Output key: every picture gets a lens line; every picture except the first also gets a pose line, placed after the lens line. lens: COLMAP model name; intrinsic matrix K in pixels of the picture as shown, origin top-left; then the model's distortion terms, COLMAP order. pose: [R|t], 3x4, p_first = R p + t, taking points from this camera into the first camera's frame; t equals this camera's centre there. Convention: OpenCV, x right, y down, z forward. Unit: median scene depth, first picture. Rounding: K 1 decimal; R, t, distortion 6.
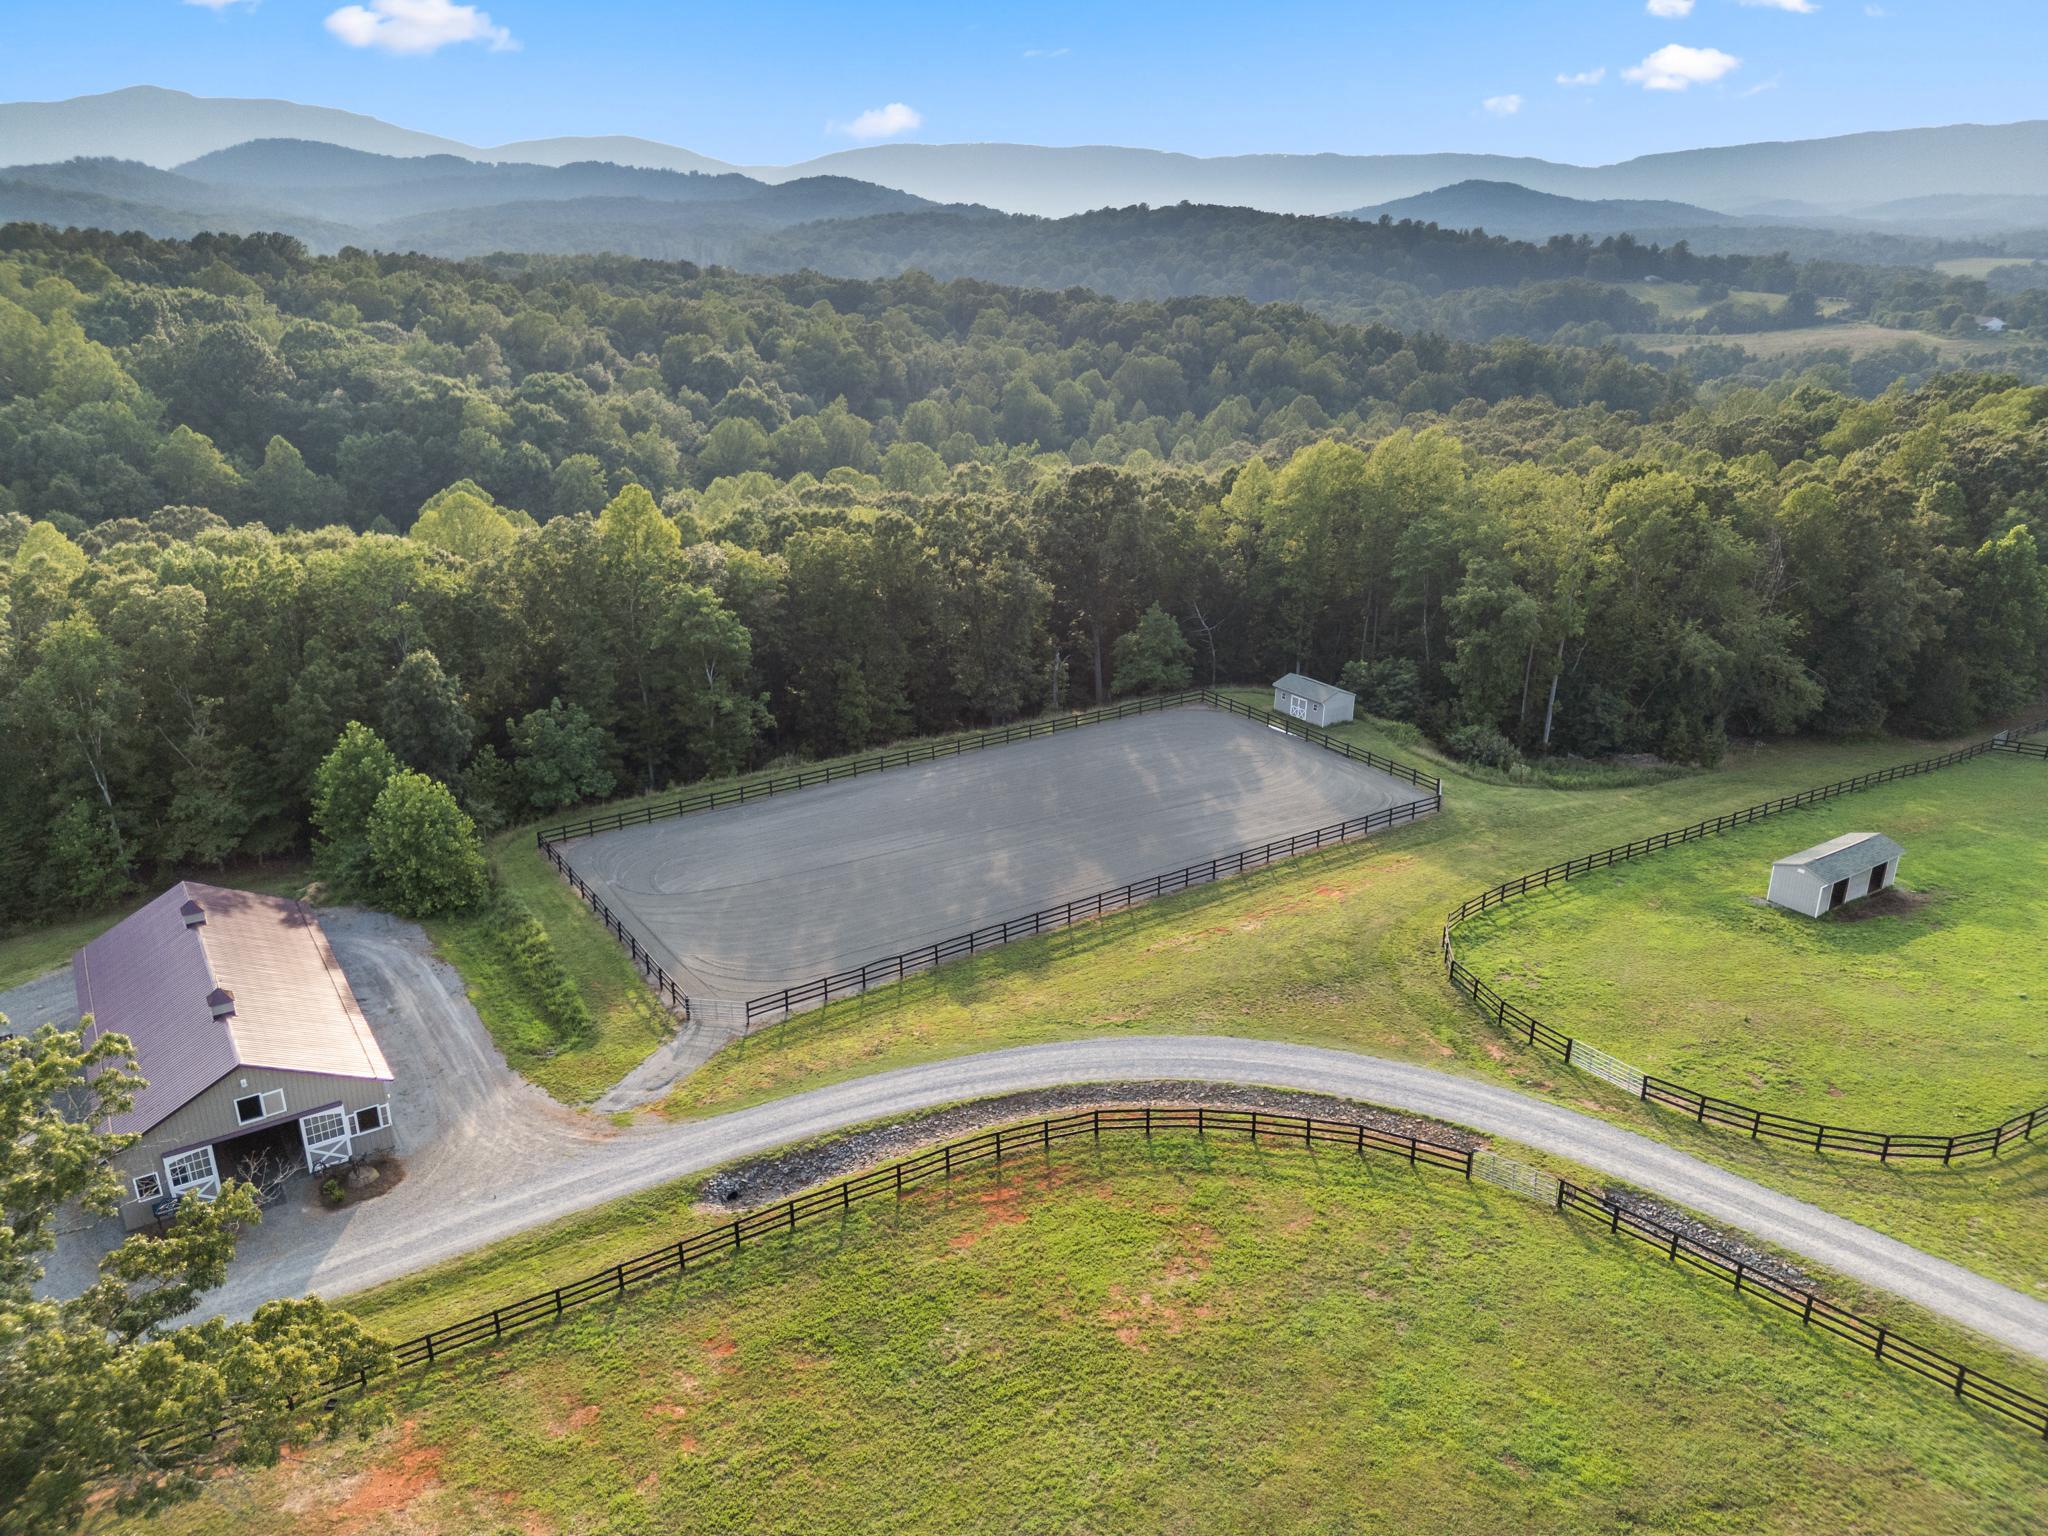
lens RADIAL K [[1441.4, 0, 1024.4], [0, 1441.4, 772.9], [0, 0, 1]] dist [0.044630, -0.034678]
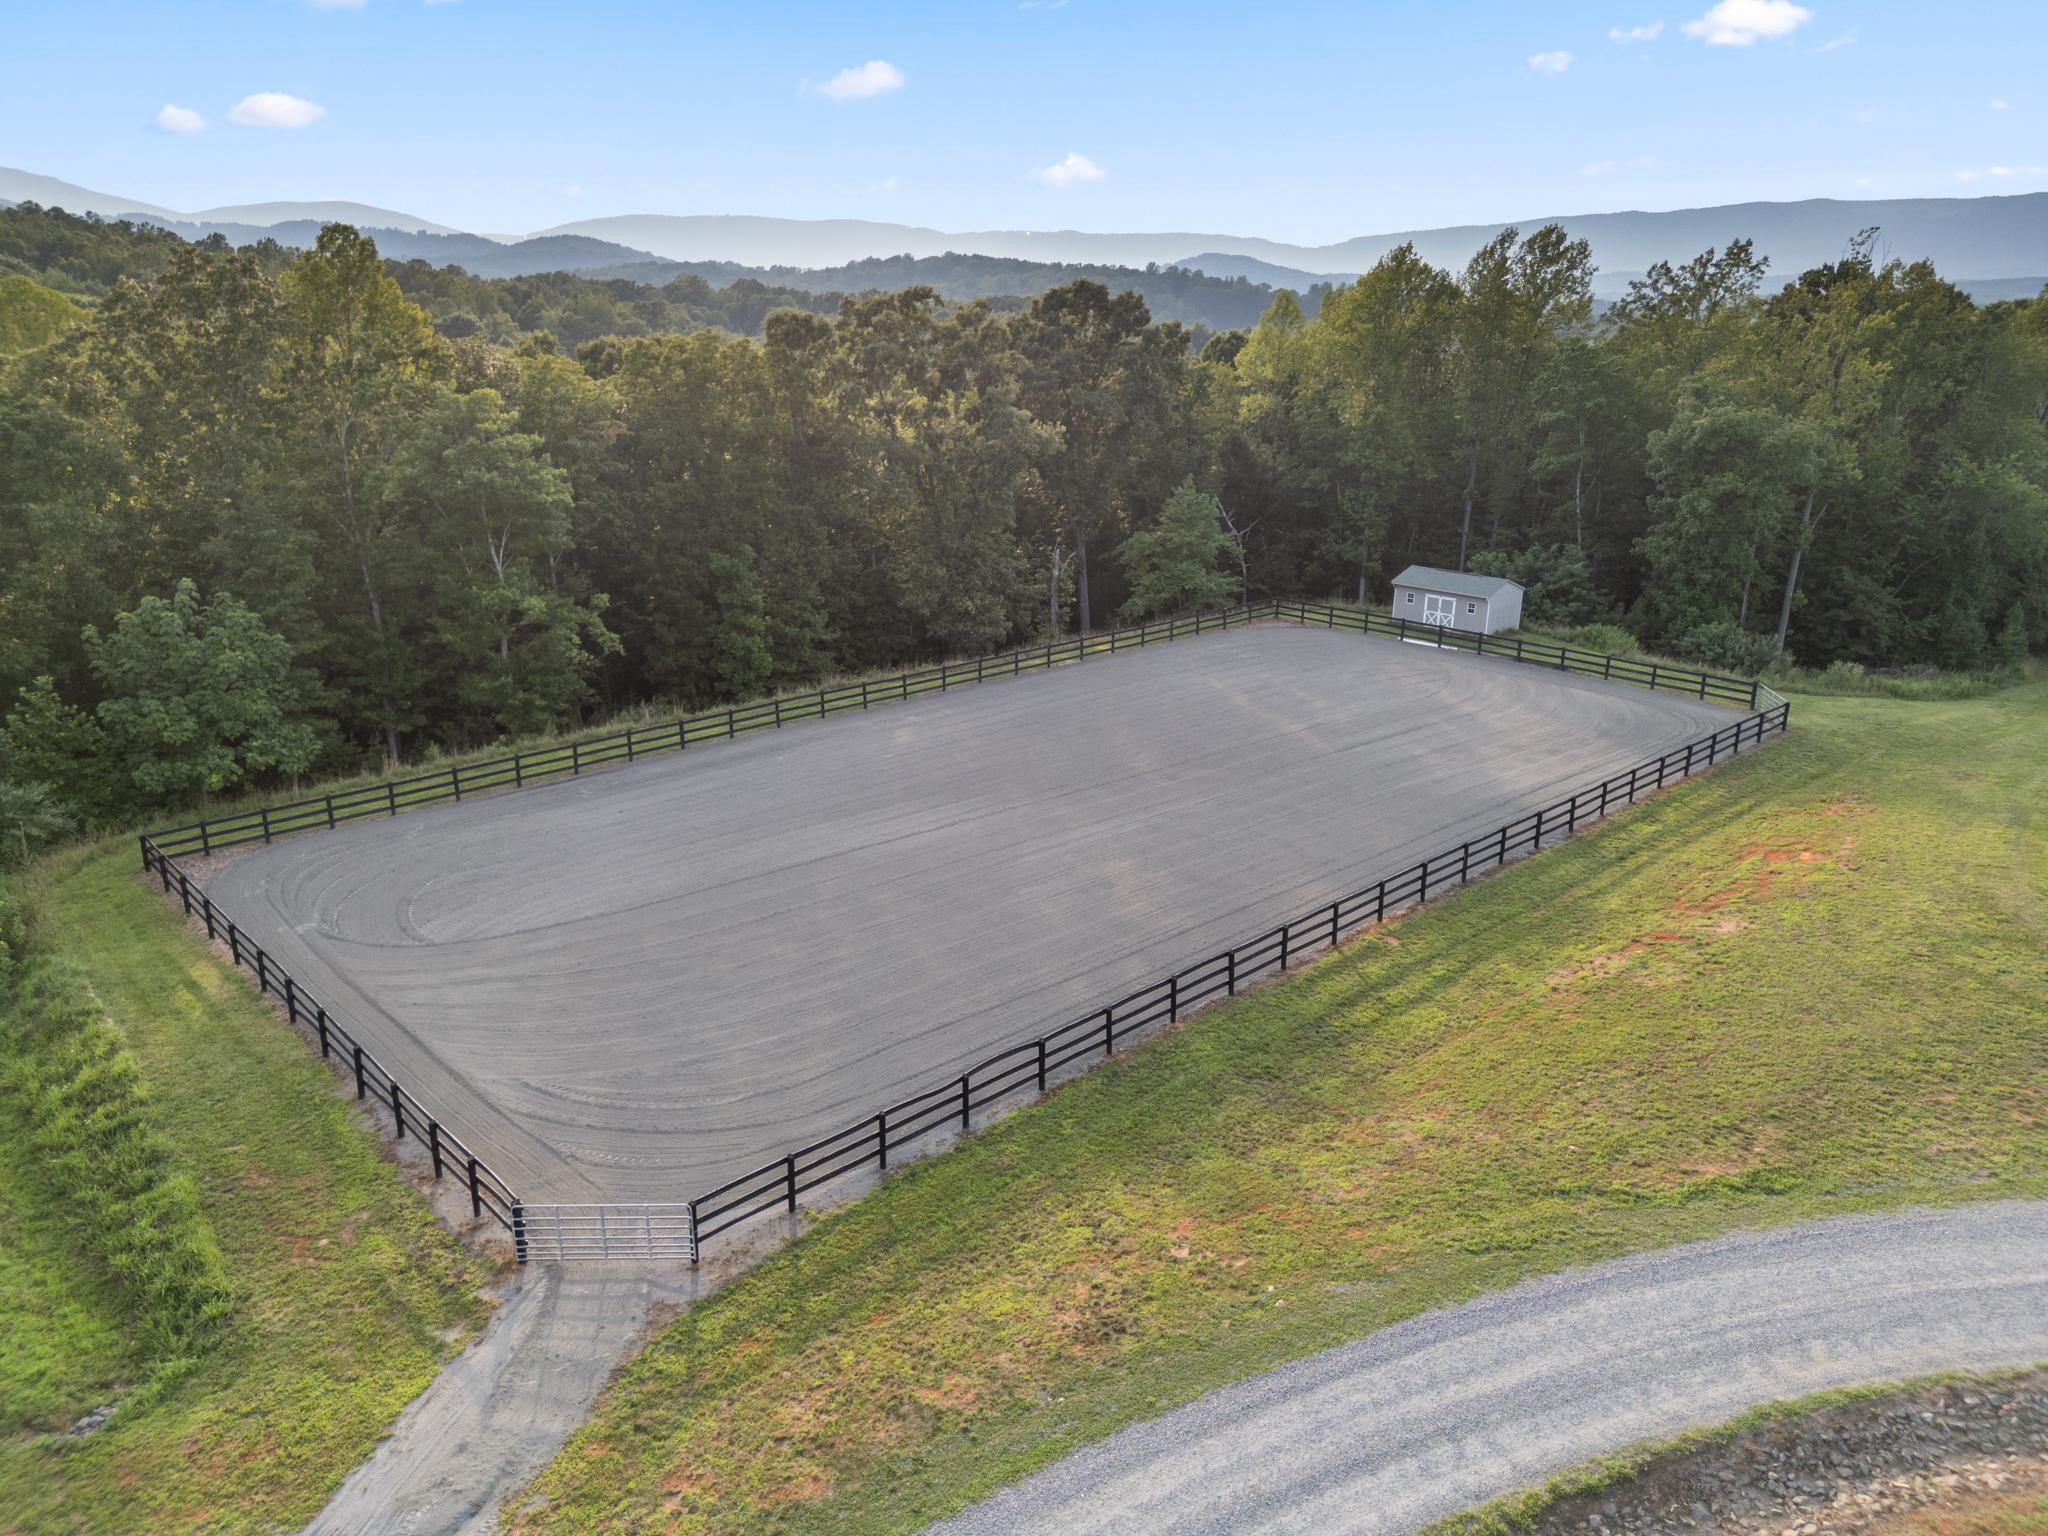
lens RADIAL K [[1441.4, 0, 1021.9], [0, 1441.4, 773.7], [0, 0, 1]] dist [0.044630, -0.034678]
pose [[0.986840, -0.046700, 0.154809, -0.101186], [0.053784, 0.997674, -0.041891, 0.044835], [-0.152492, 0.049666, 0.987056, 0.391844]]
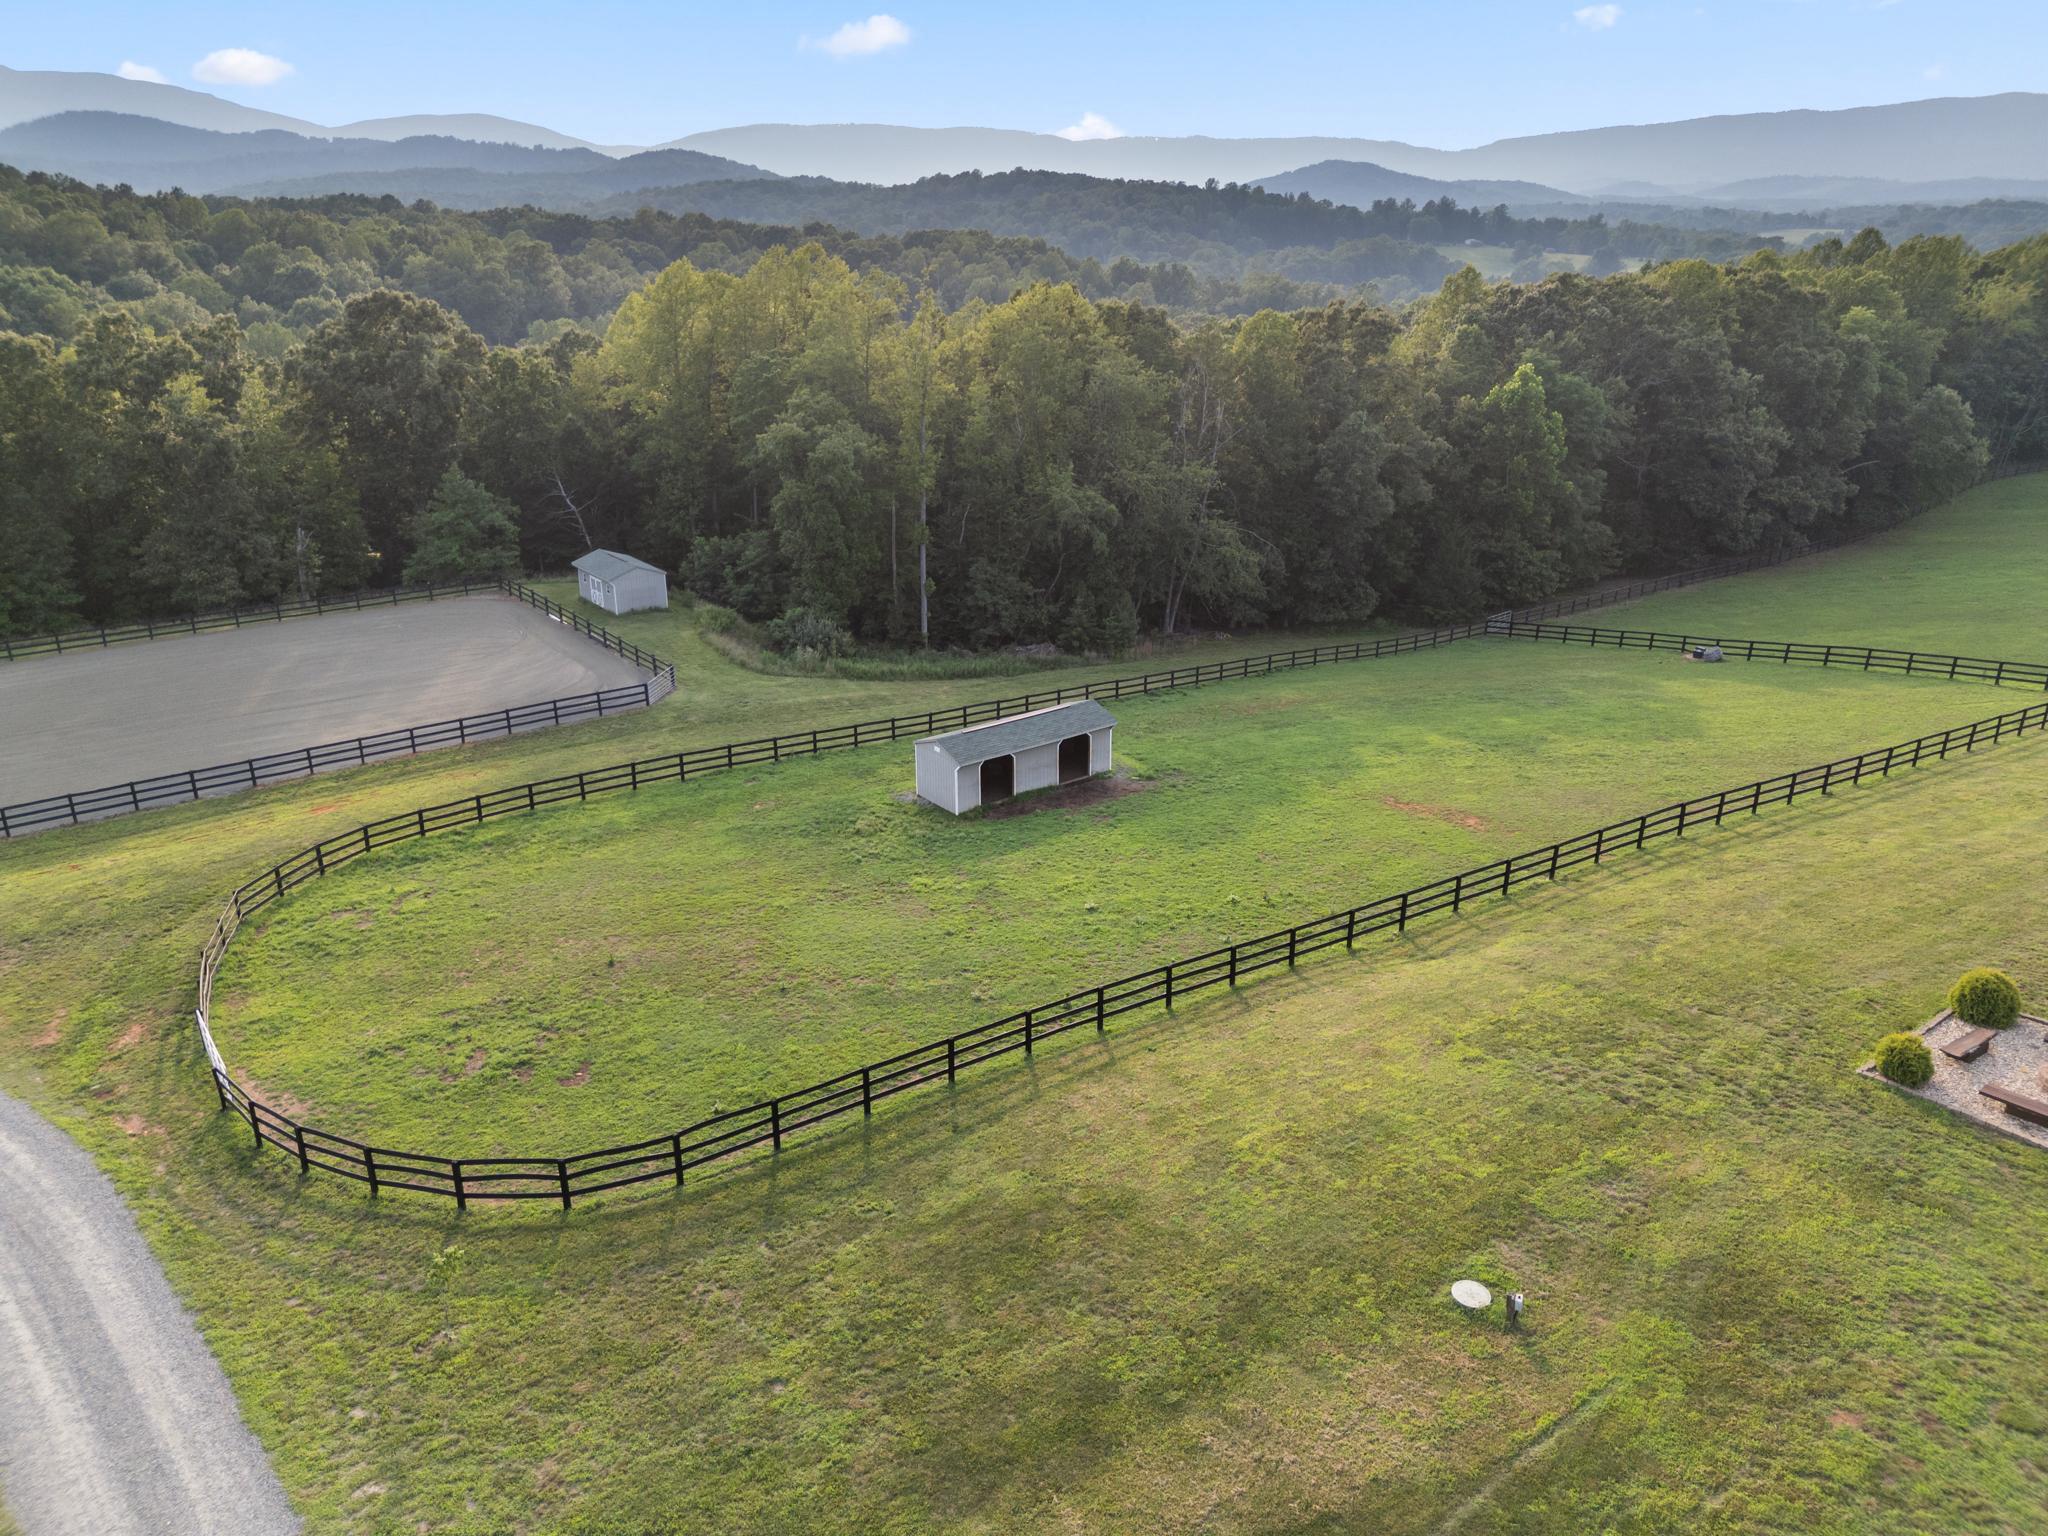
lens RADIAL K [[1441.4, 0, 1024.9], [0, 1441.4, 771.3], [0, 0, 1]] dist [0.044630, -0.034678]
pose [[0.997053, -0.027613, 0.071572, 0.361073], [0.027055, 0.999596, 0.008749, 0.050085], [-0.071784, -0.006787, 0.997397, 0.214517]]
